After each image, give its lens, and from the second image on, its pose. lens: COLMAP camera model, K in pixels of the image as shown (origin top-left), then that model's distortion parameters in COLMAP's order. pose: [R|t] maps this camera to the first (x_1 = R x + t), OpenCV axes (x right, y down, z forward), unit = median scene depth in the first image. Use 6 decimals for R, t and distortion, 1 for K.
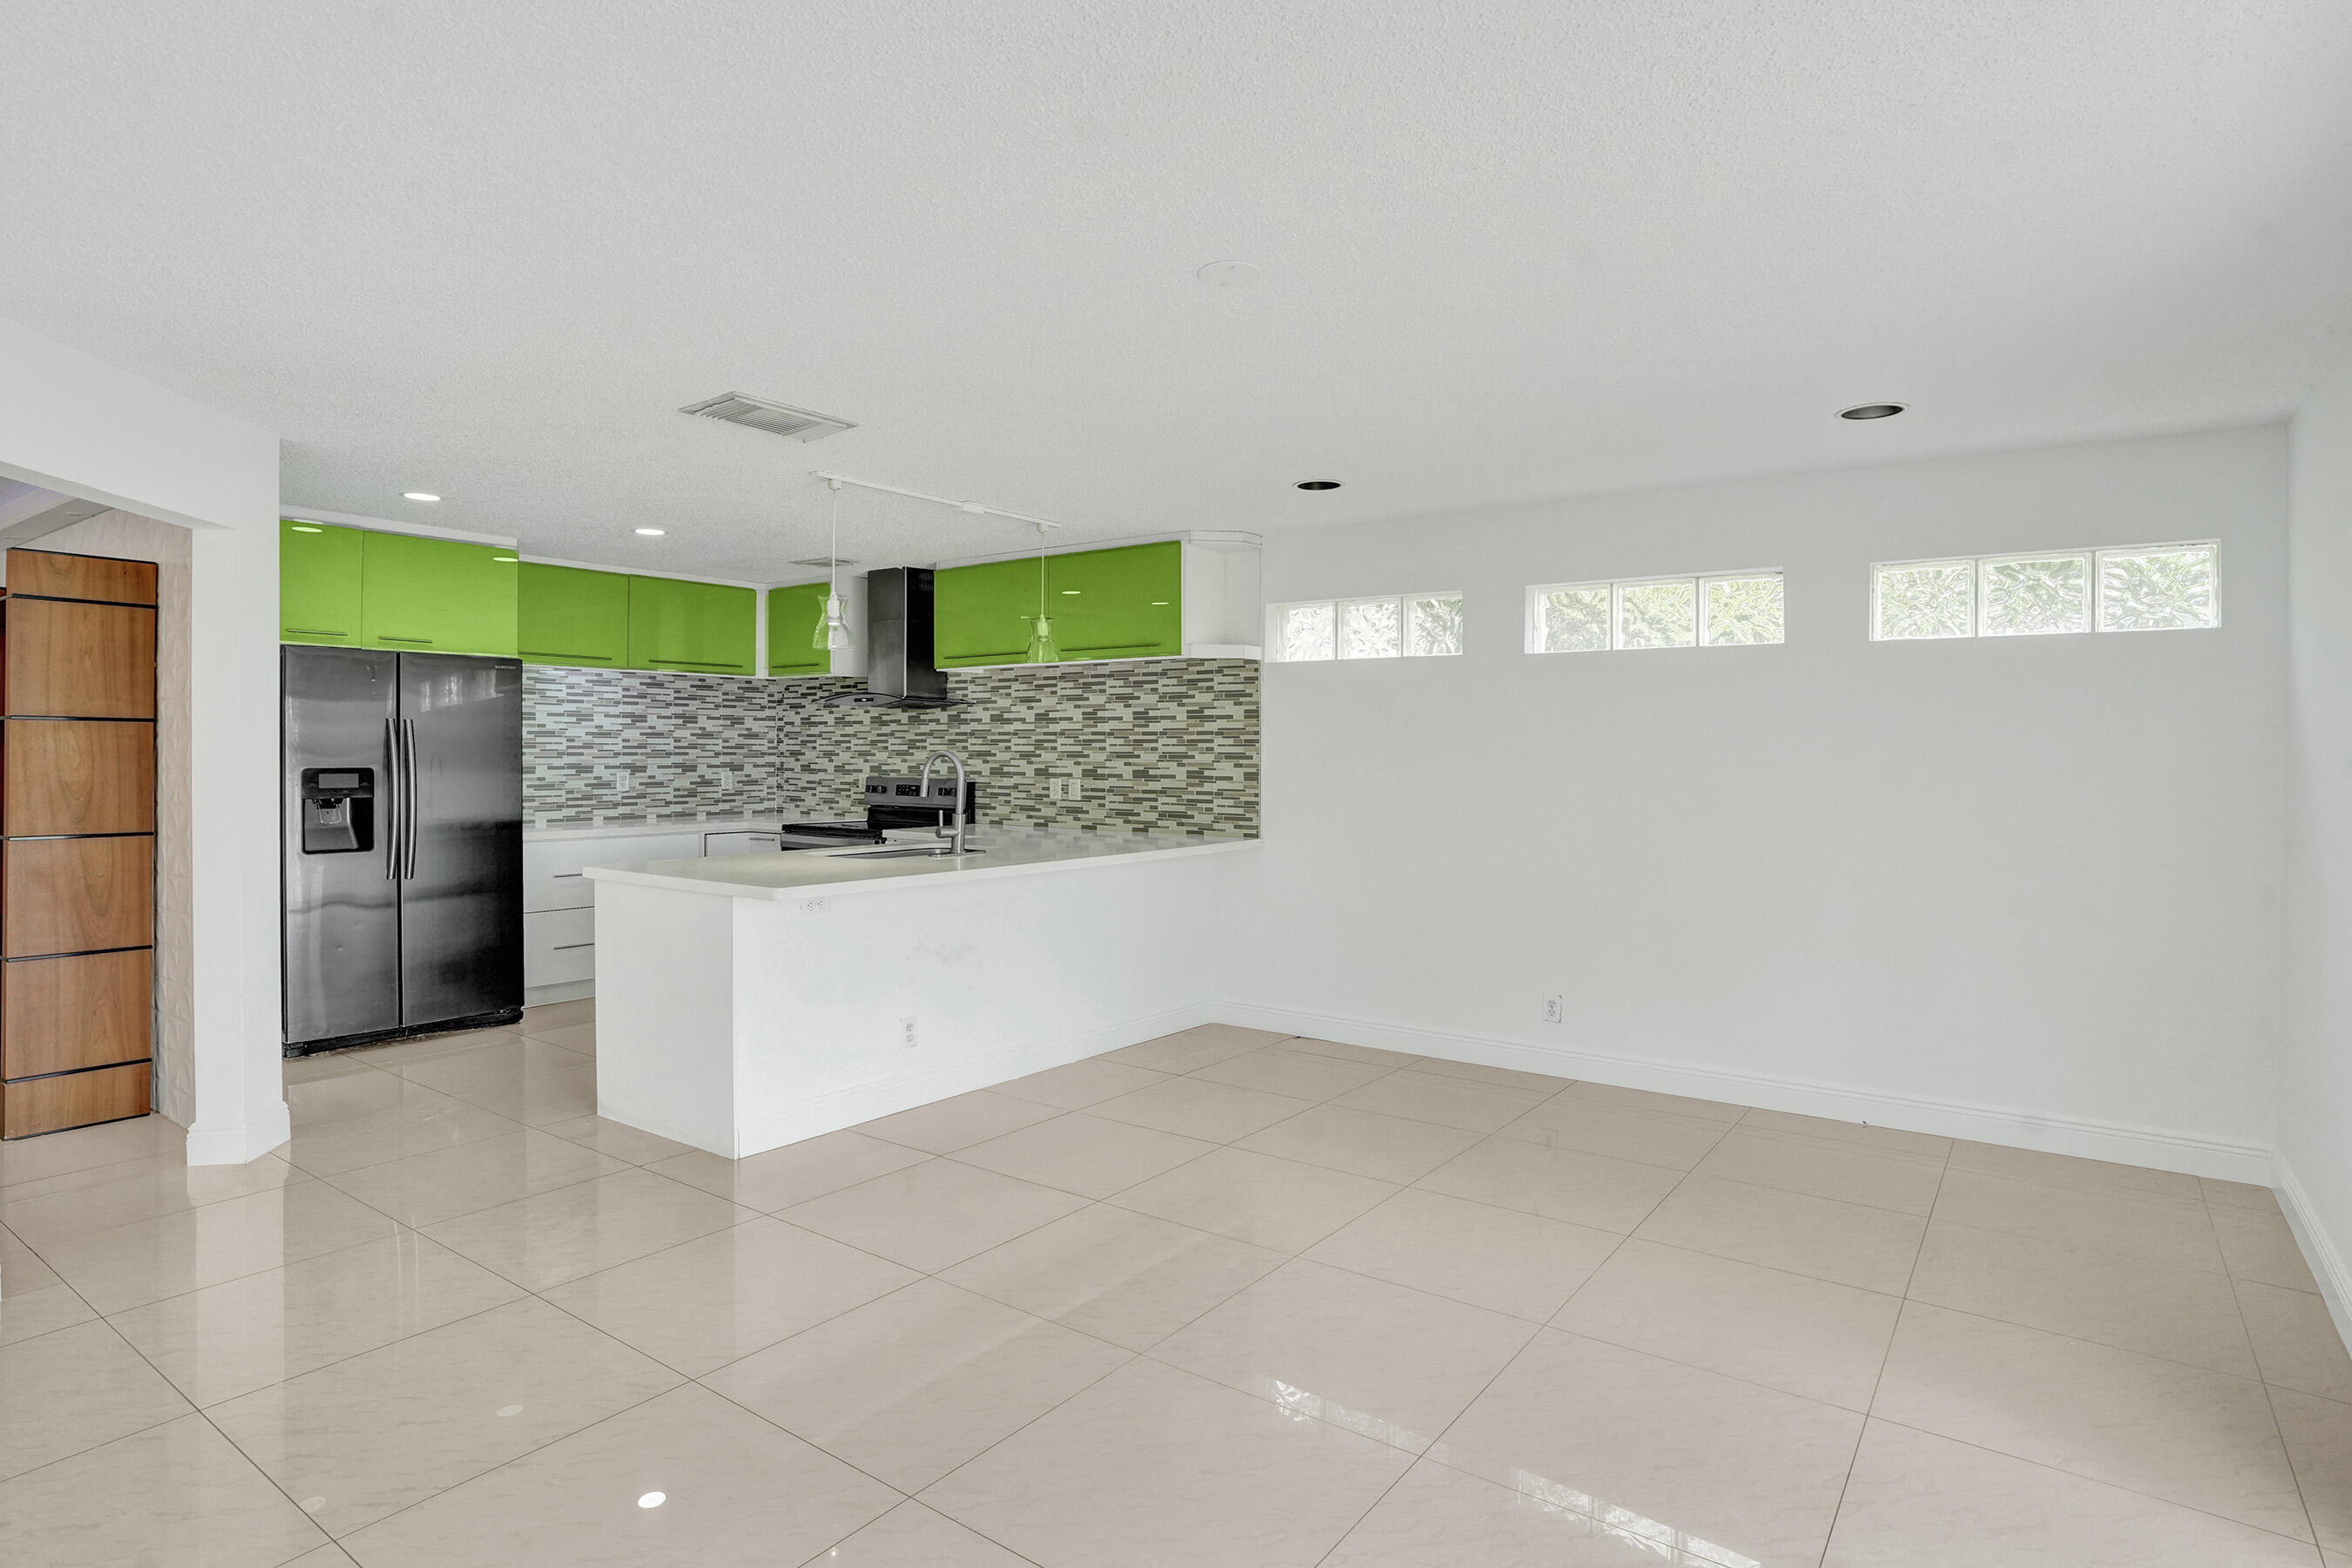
lens RADIAL K [[1252.0, 0, 1130.6], [0, 1252.0, 769.4], [0, 0, 1]] dist [-0.044789, 0.019201]
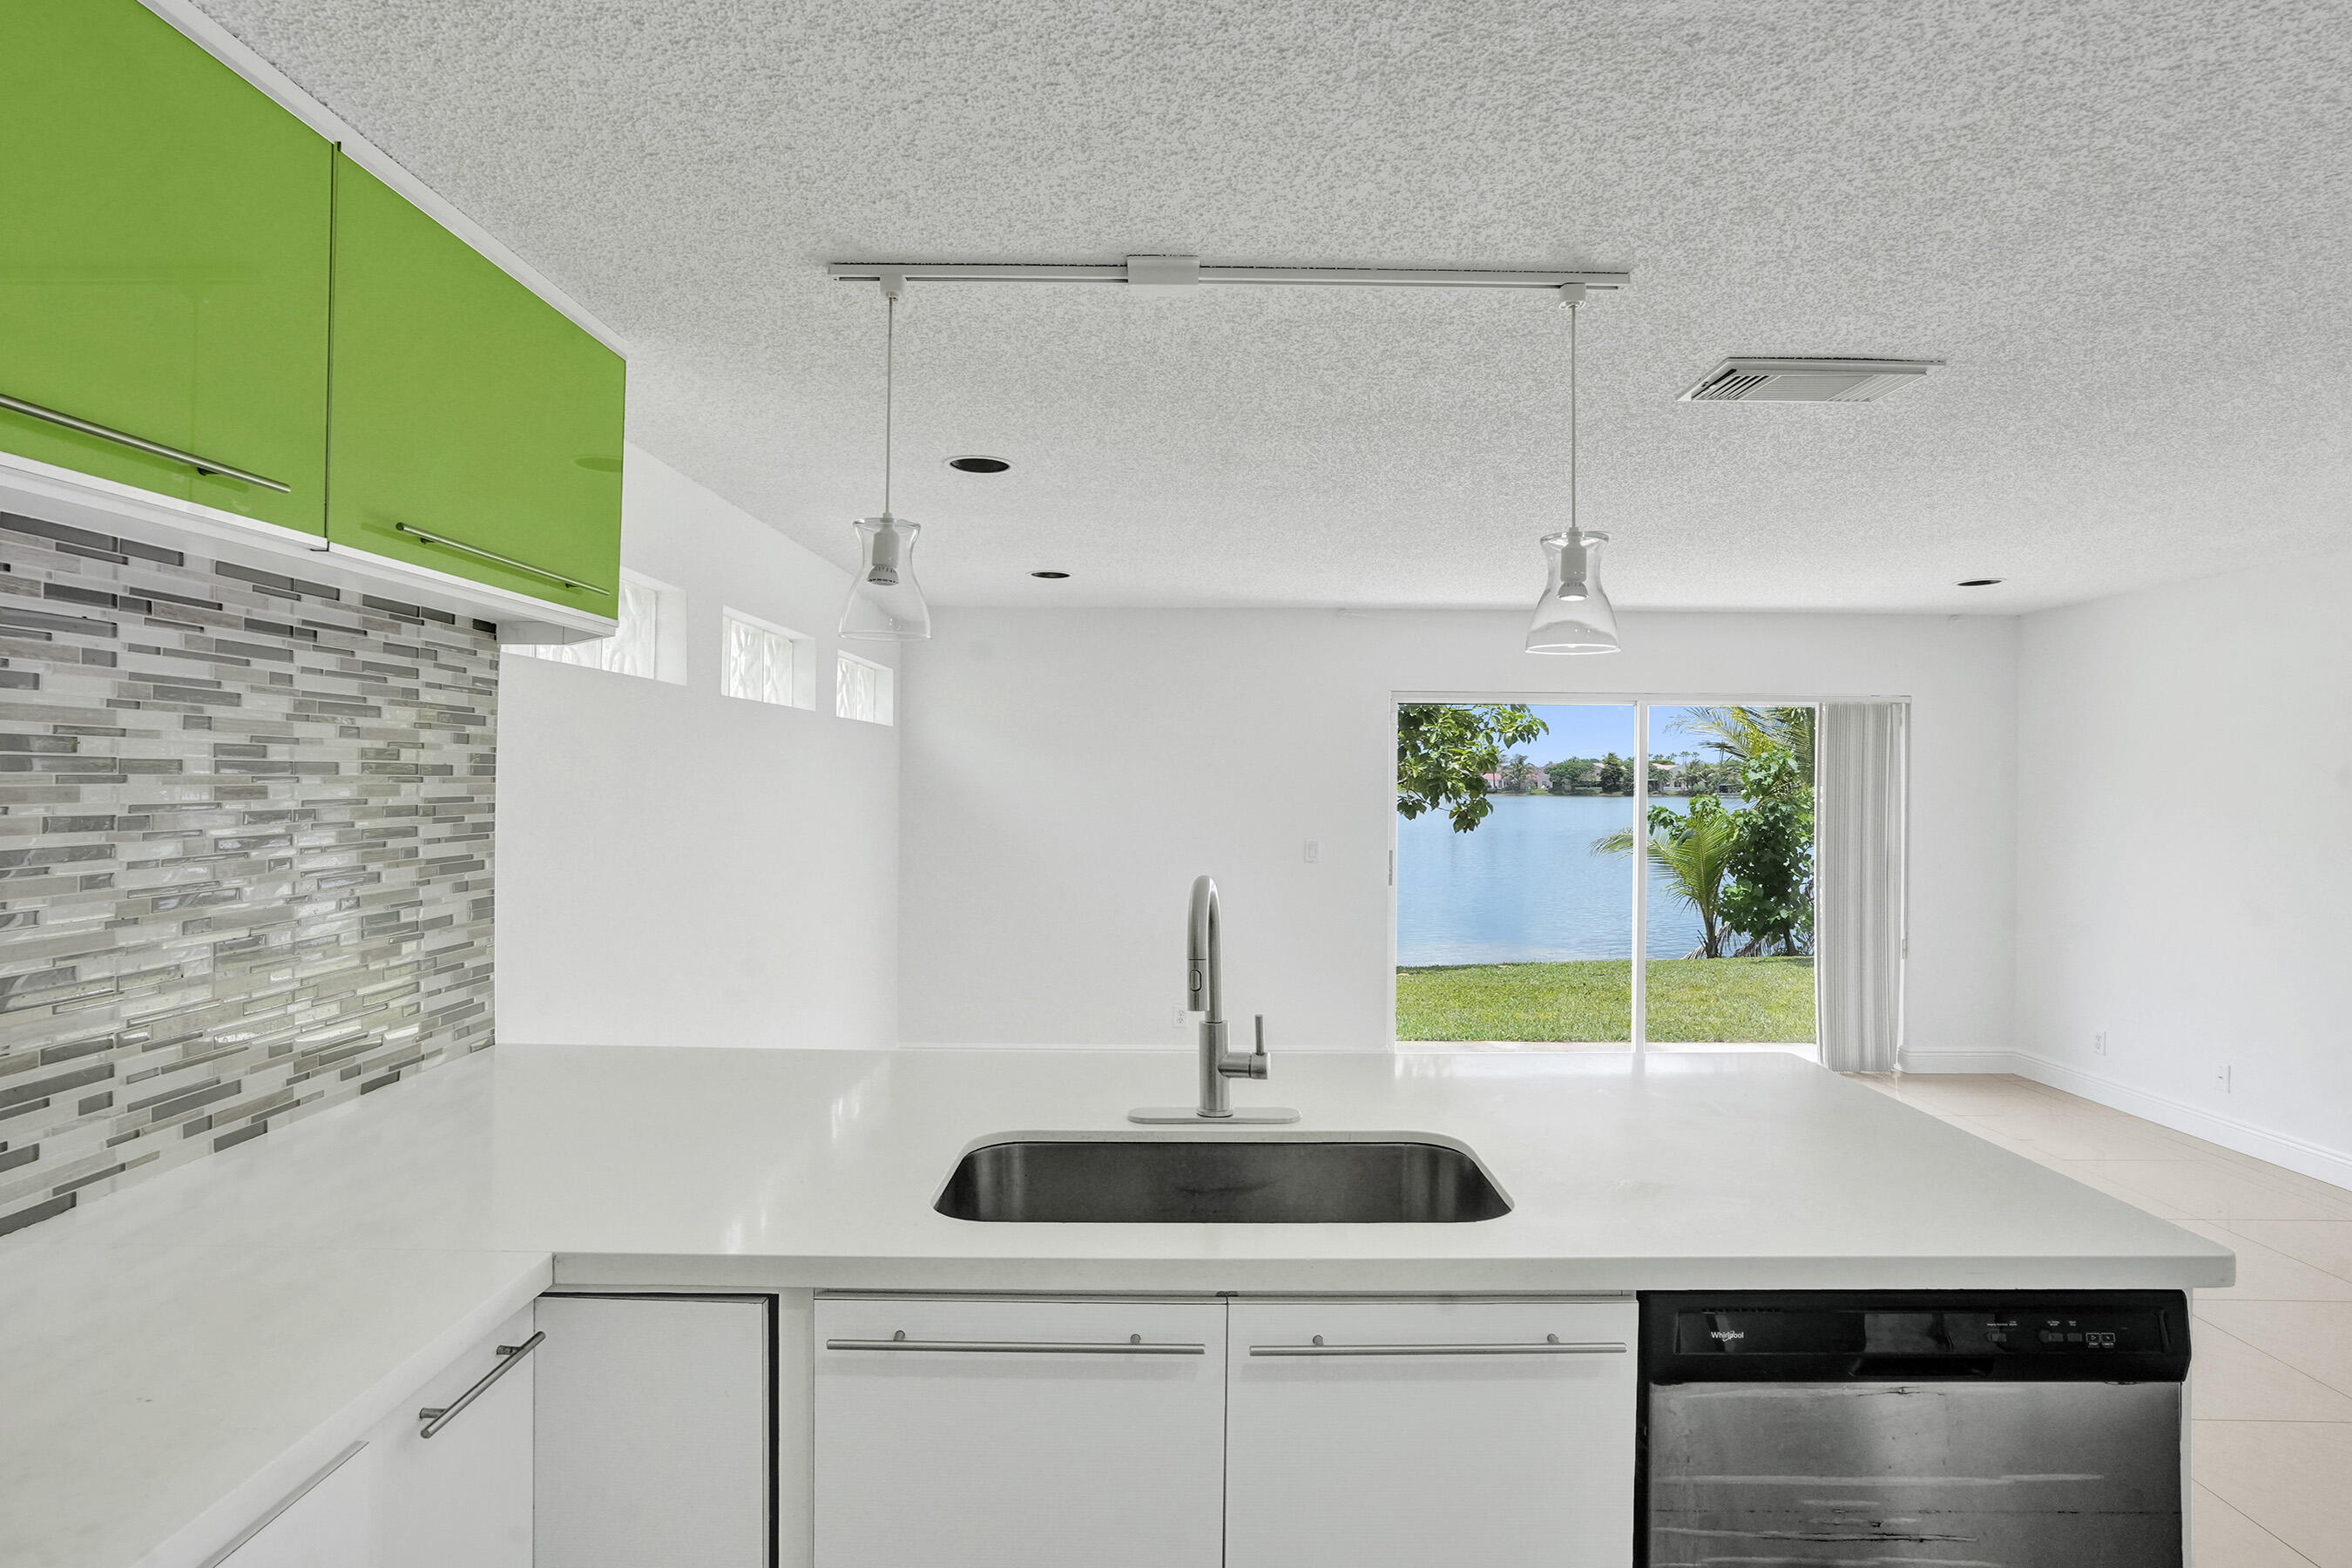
lens RADIAL K [[1252.0, 0, 1192.2], [0, 1252.0, 763.9], [0, 0, 1]] dist [-0.044789, 0.019201]
pose [[-0.611508, 0.003378, 0.791231, -0.331529], [0.008153, 0.999965, 0.002032, -0.036503], [-0.791196, 0.007693, -0.611514, 0.900790]]
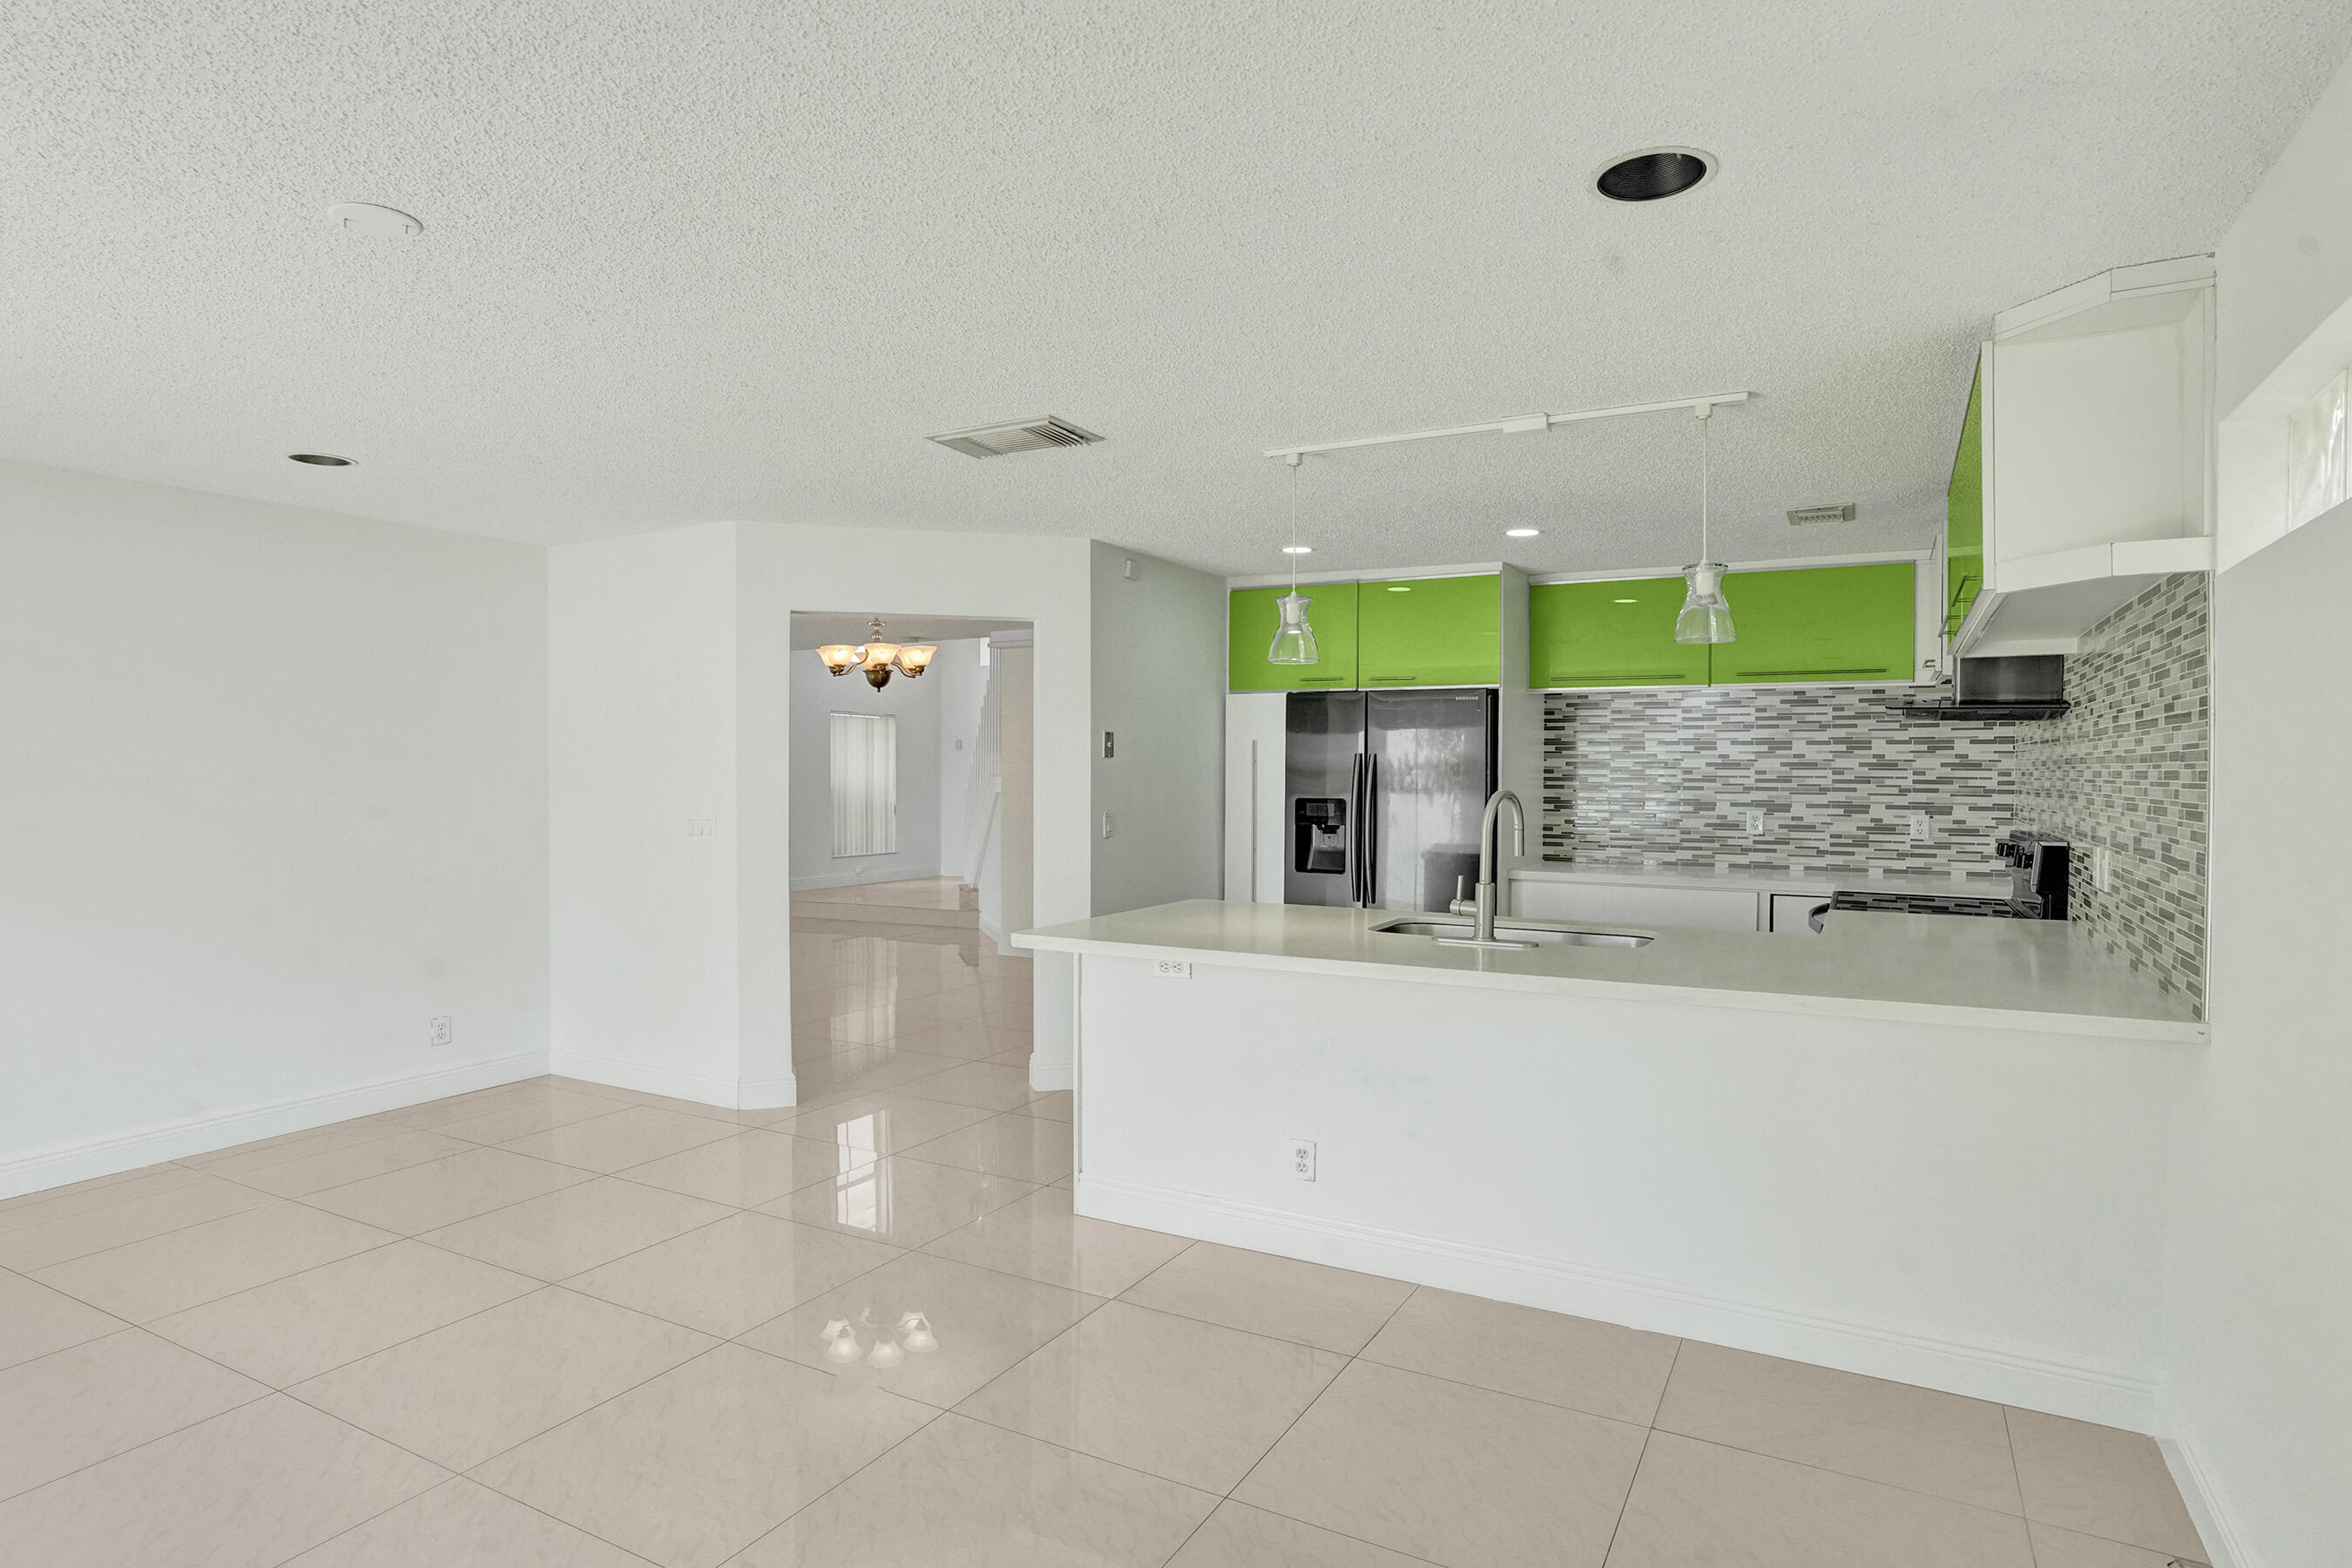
lens RADIAL K [[1252.0, 0, 1193.1], [0, 1252.0, 790.4], [0, 0, 1]] dist [-0.044789, 0.019201]
pose [[0.164672, 0.013926, -0.986250, 0.357246], [-0.018888, 0.999761, 0.010963, -0.014028], [0.986167, 0.016823, 0.164896, 0.519687]]
